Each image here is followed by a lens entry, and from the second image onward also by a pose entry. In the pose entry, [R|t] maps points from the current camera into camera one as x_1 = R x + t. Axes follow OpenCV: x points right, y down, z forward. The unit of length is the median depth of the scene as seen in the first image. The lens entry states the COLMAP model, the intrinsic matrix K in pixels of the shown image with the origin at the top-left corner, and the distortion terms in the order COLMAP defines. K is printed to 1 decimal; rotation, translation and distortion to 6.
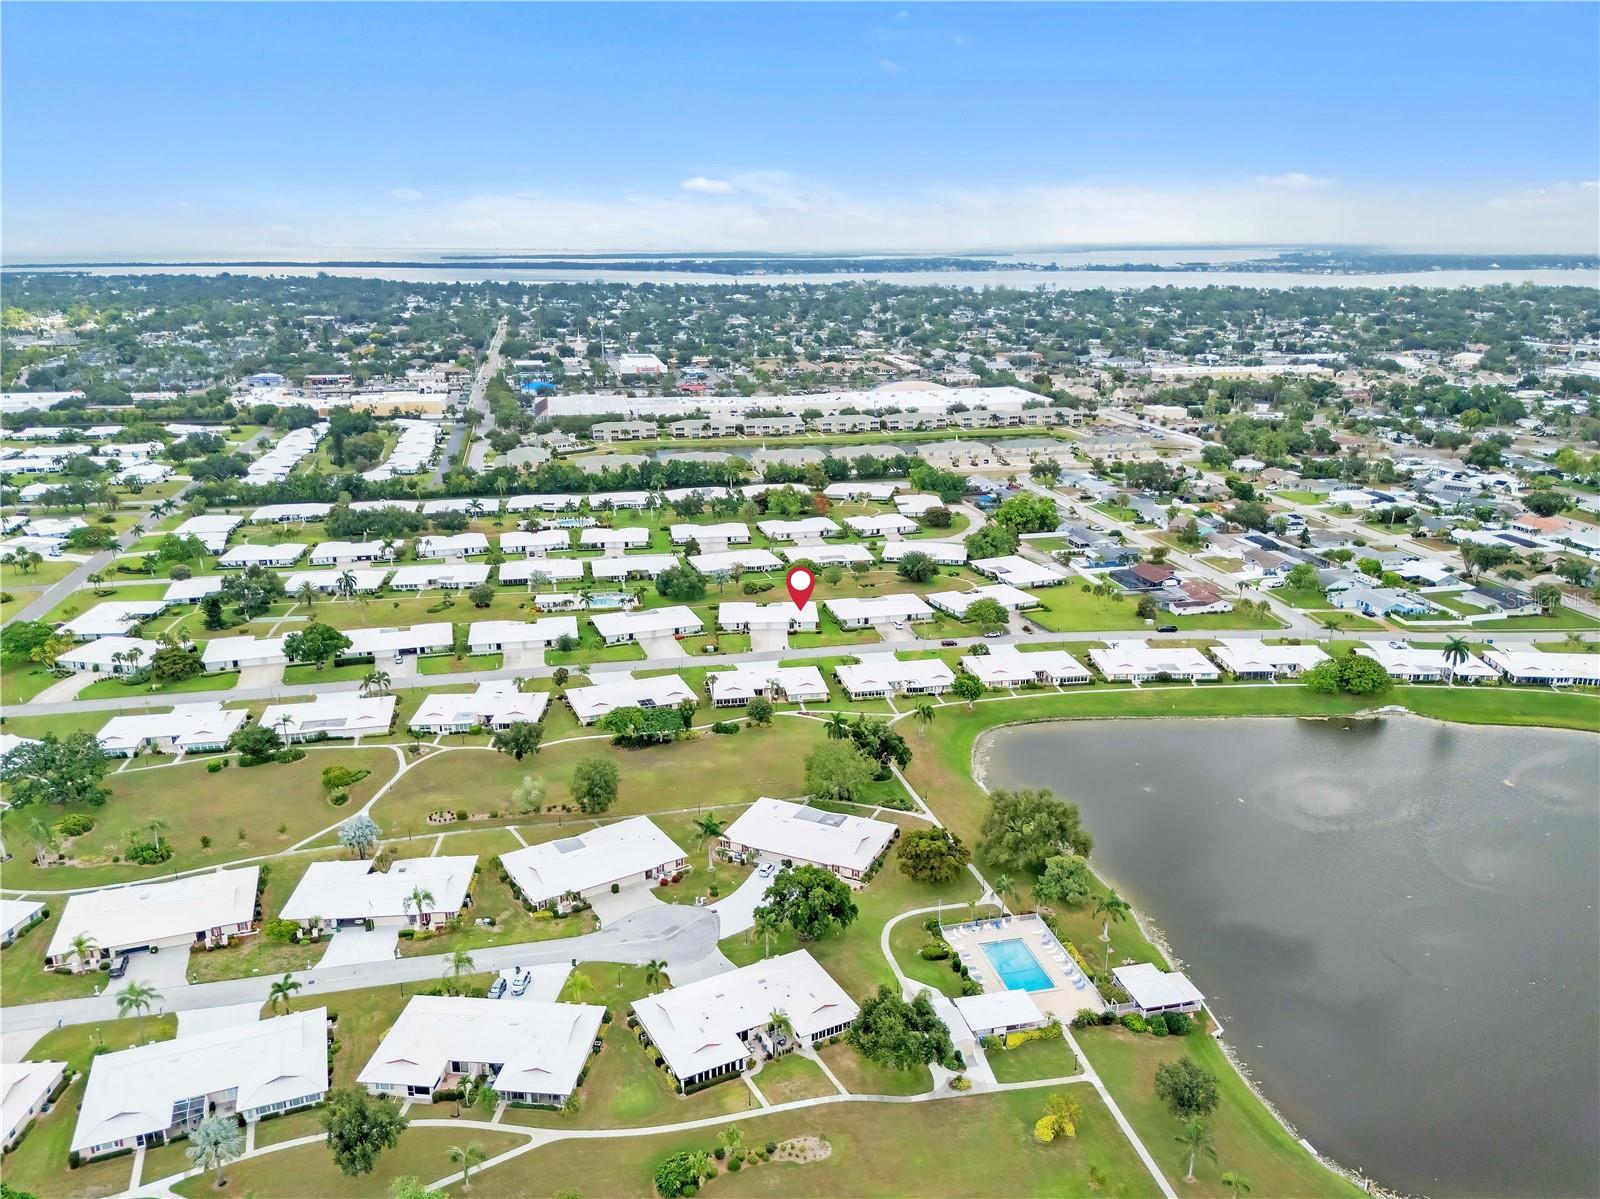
lens RADIAL K [[1204.2, 0, 788.5], [0, 1204.2, 598.9], [0, 0, 1]] dist [0.074686, -0.076666]
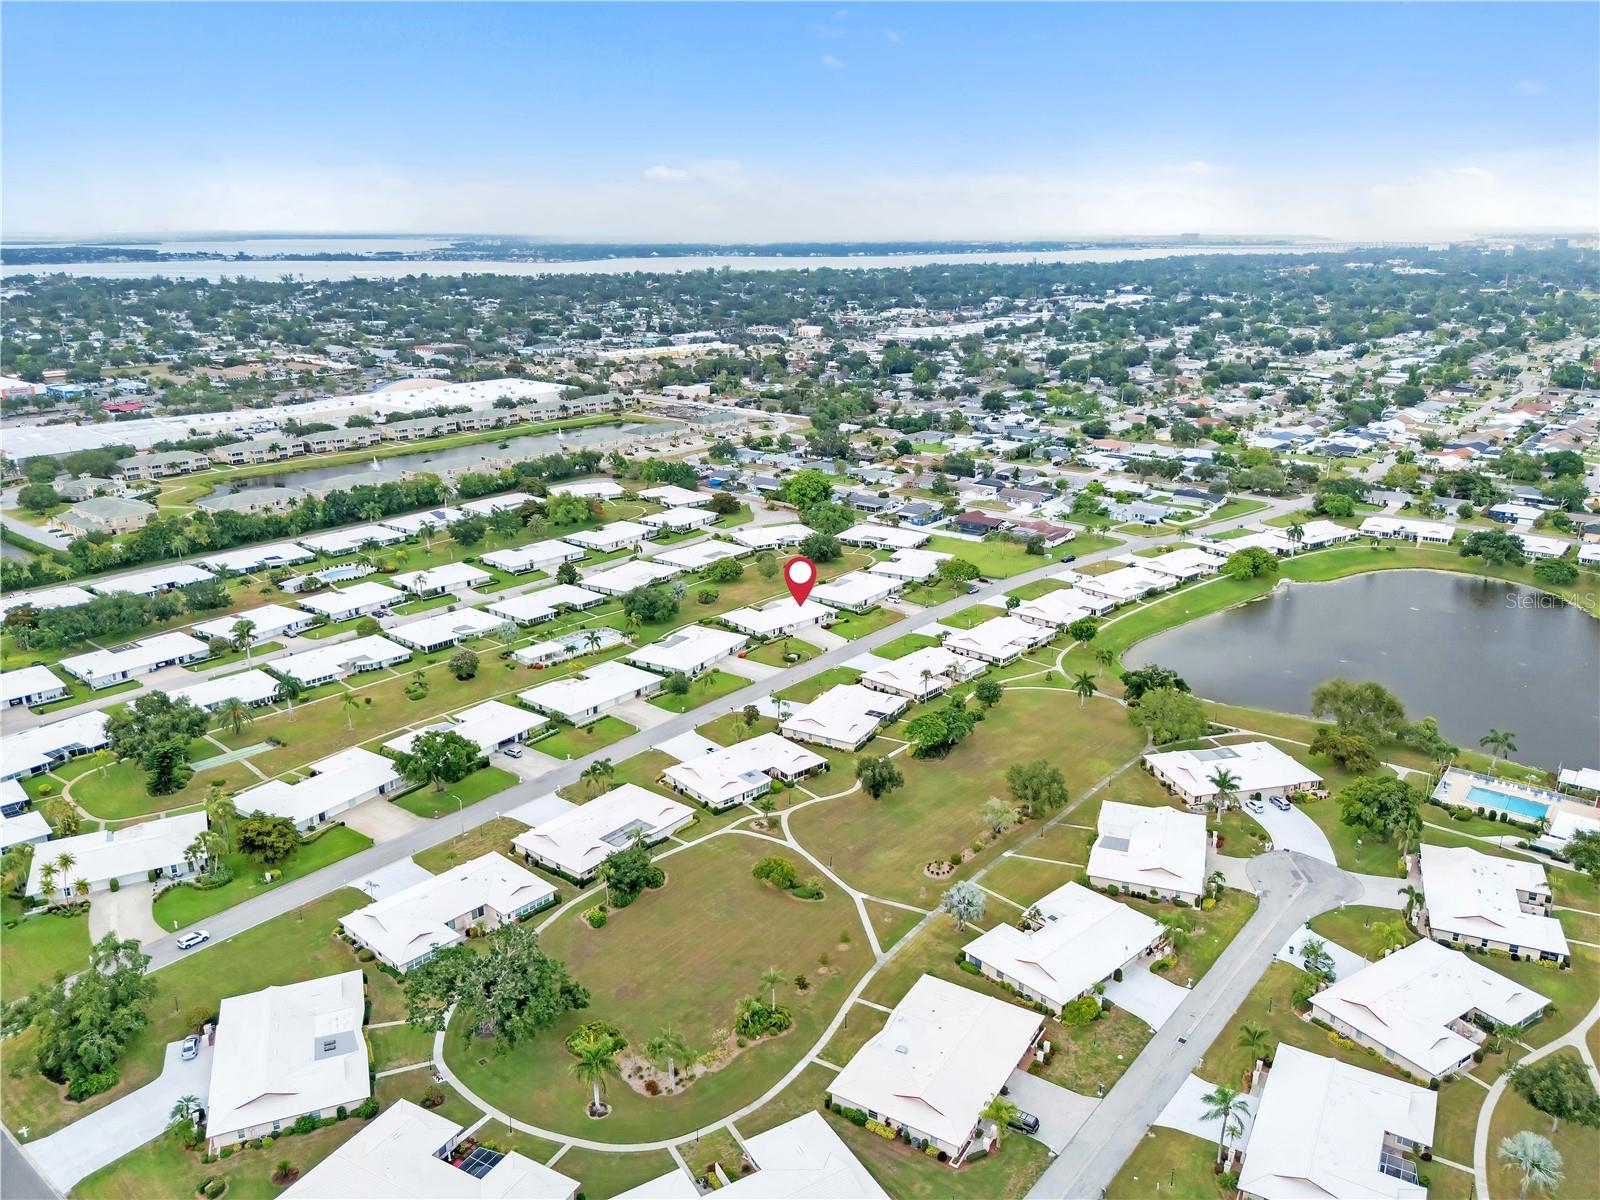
lens RADIAL K [[1204.2, 0, 788.5], [0, 1204.2, 599.4], [0, 0, 1]] dist [0.074686, -0.076666]
pose [[0.780553, -0.185736, 0.596858, -0.290521], [0.180856, 0.981101, 0.068792, -0.031831], [-0.598355, 0.054249, 0.799392, 0.115912]]
